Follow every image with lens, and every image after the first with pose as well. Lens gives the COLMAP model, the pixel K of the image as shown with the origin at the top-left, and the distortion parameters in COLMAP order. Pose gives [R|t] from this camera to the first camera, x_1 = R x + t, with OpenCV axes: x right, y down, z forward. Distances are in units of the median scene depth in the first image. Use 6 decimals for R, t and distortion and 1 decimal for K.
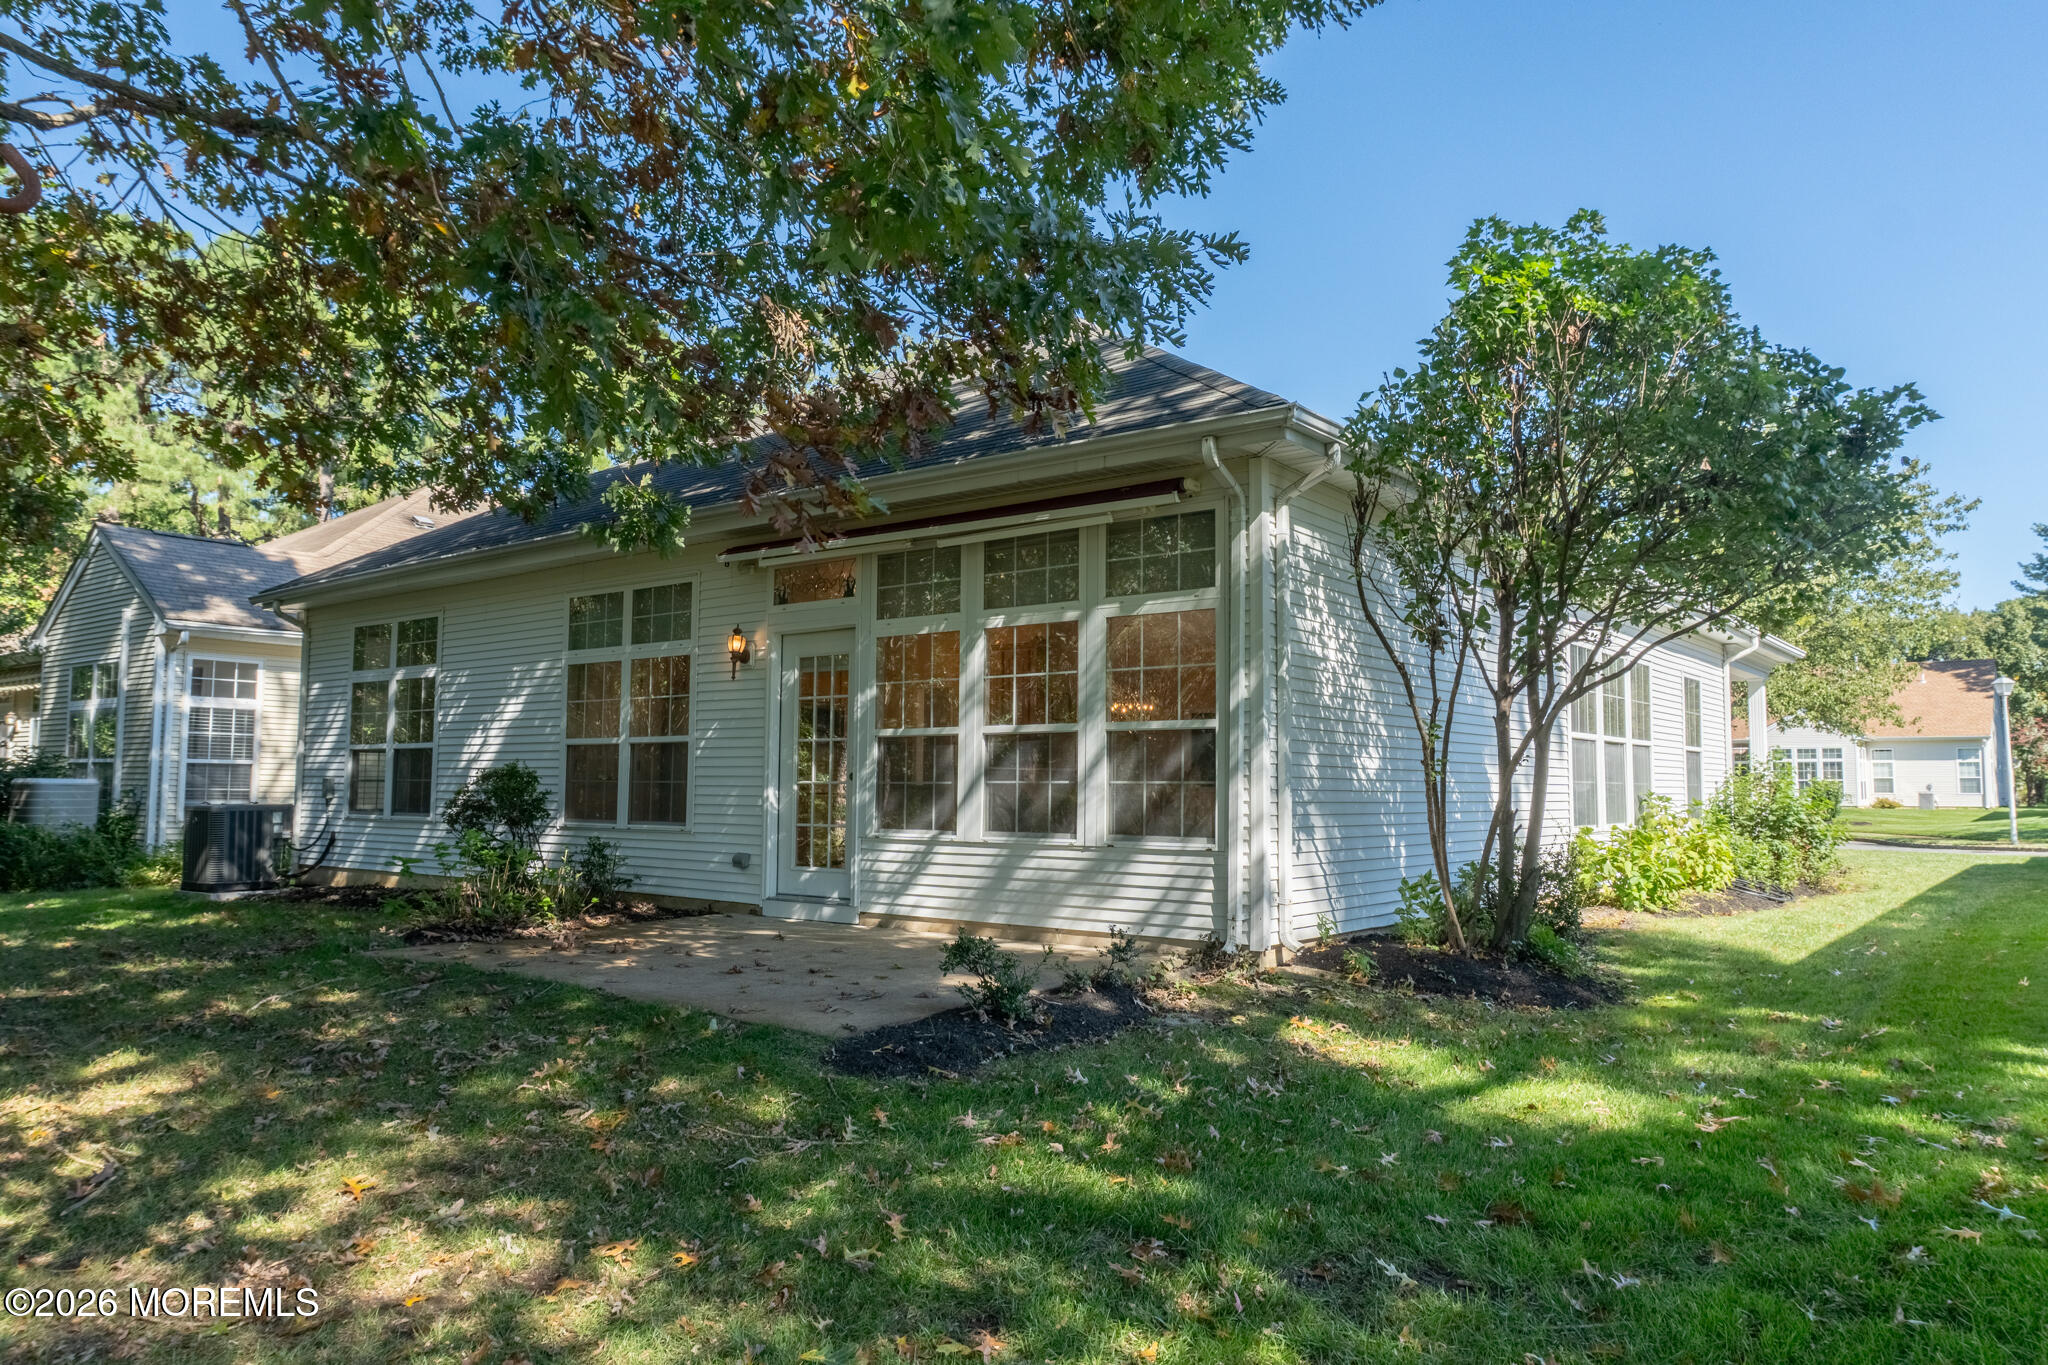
lens RADIAL K [[1391.8, 0, 1024.0], [0, 1391.8, 682.5], [0, 0, 1]] dist [-0.008355, 0.001339]
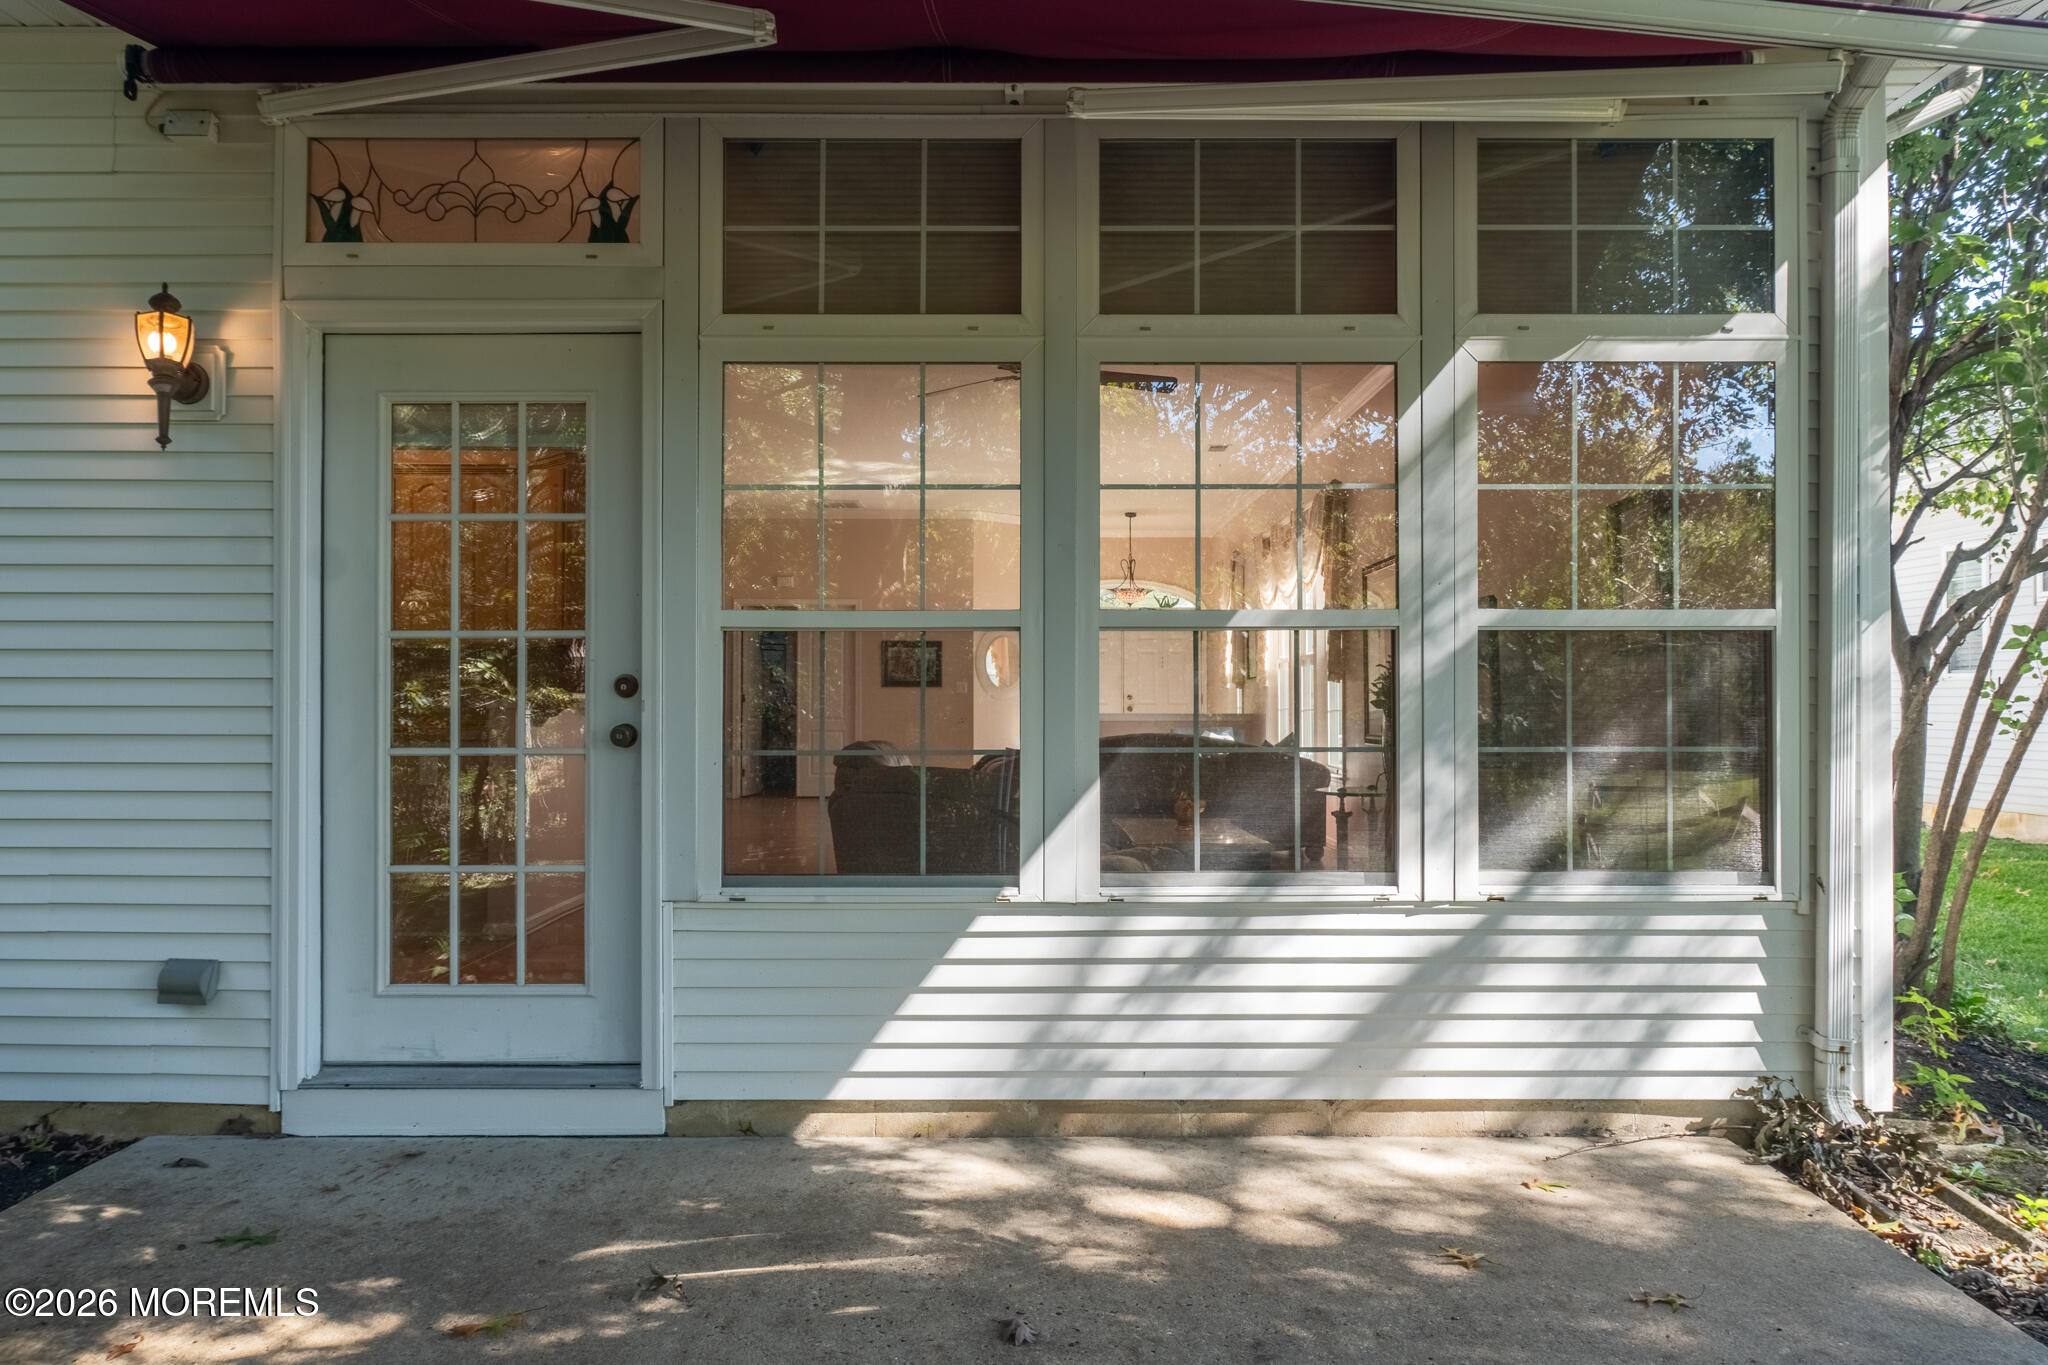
lens RADIAL K [[1391.8, 0, 1024.0], [0, 1391.8, 682.5], [0, 0, 1]] dist [-0.008355, 0.001339]
pose [[0.785334, 0.000375, 0.619072, -0.287998], [-0.042020, 0.997726, 0.052700, 0.032130], [-0.617645, -0.067400, 0.783564, 0.697088]]
